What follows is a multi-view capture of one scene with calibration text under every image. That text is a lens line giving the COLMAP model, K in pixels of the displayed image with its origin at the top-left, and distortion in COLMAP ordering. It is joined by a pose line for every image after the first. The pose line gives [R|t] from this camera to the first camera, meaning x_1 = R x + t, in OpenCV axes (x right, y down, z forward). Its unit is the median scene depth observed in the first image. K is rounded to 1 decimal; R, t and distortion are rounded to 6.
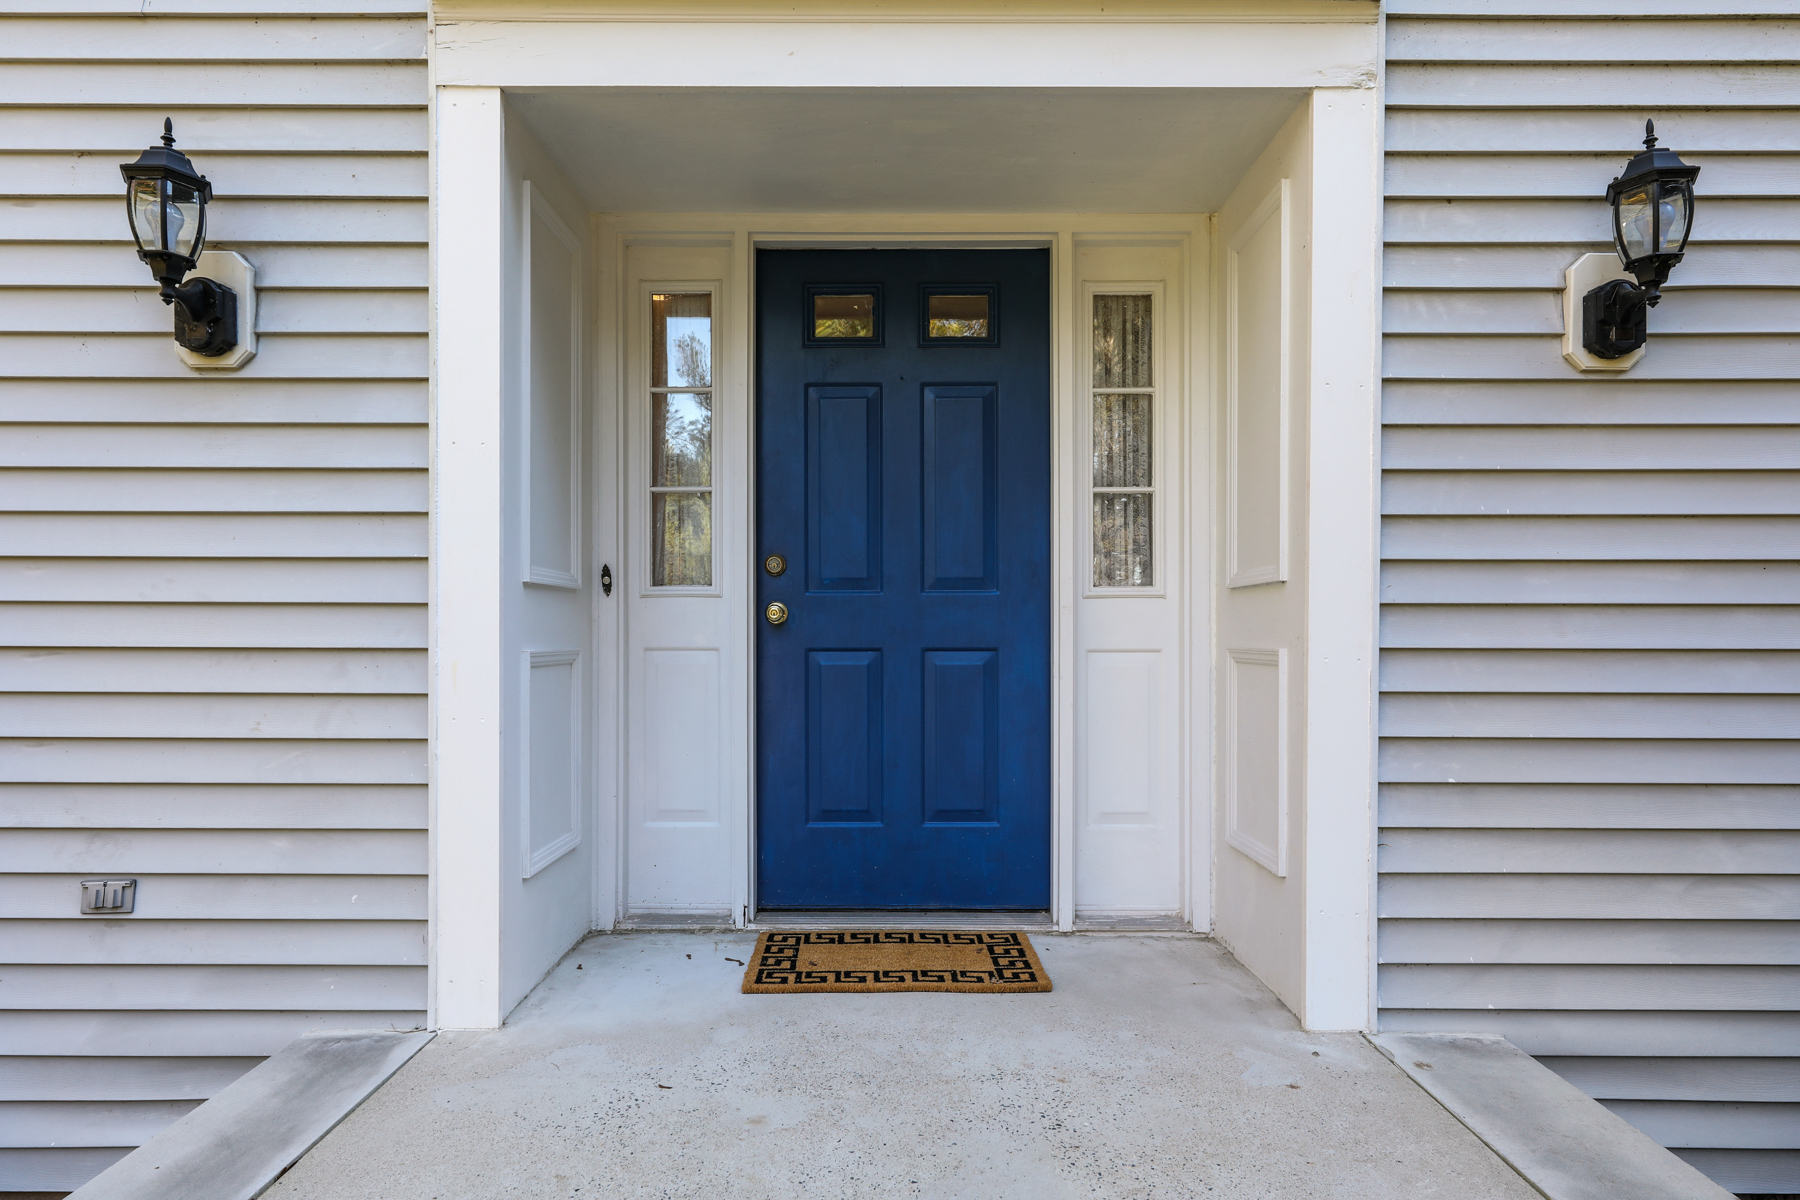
lens RADIAL K [[1059.6, 0, 900.0], [0, 1059.6, 600.0], [0, 0, 1]] dist [0.000560, 0.000072]
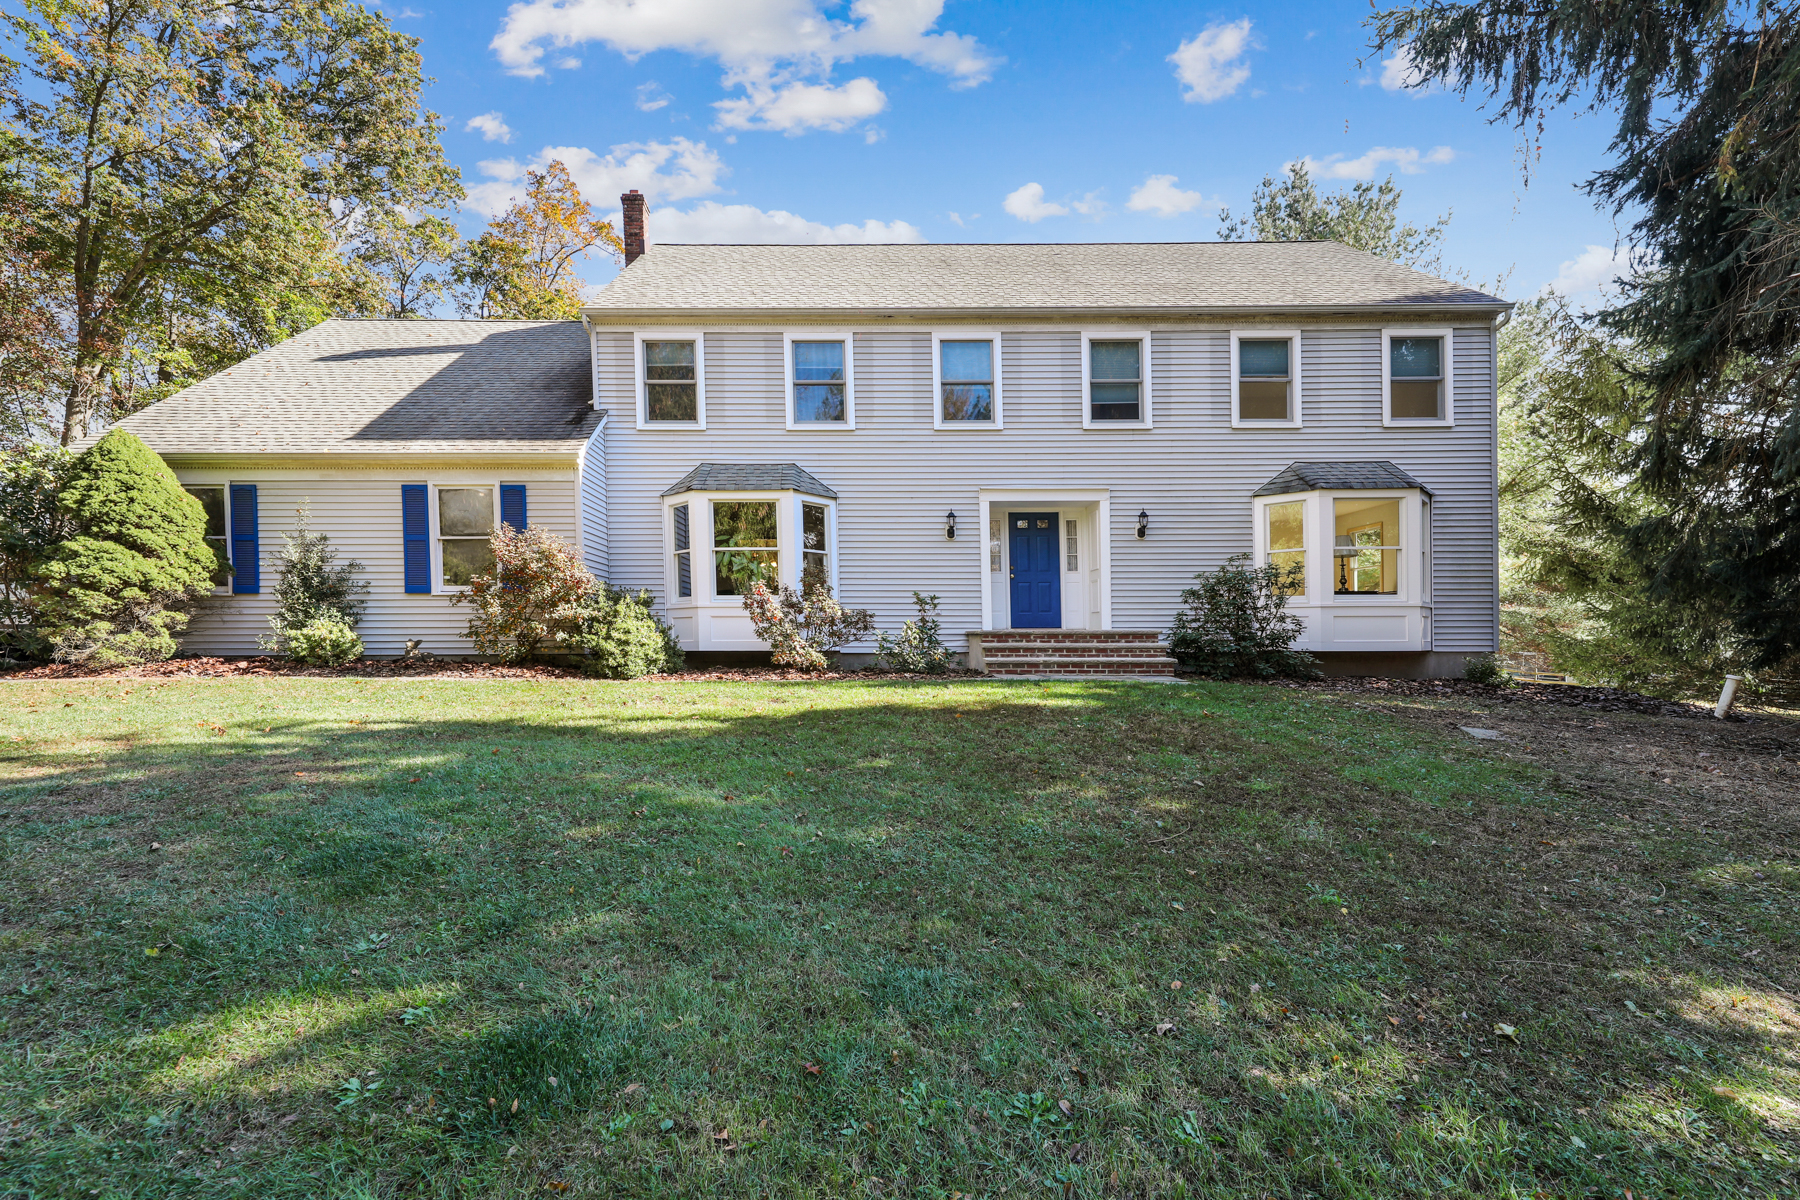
lens RADIAL K [[686.9, 0, 900.0], [0, 686.9, 600.0], [0, 0, 1]] dist [0.001027, 0.000042]
pose [[0.999966, -0.006345, 0.005299, -0.827460], [0.006594, 0.998812, -0.048277, 0.340716], [-0.004986, 0.048310, 0.998820, -3.005716]]
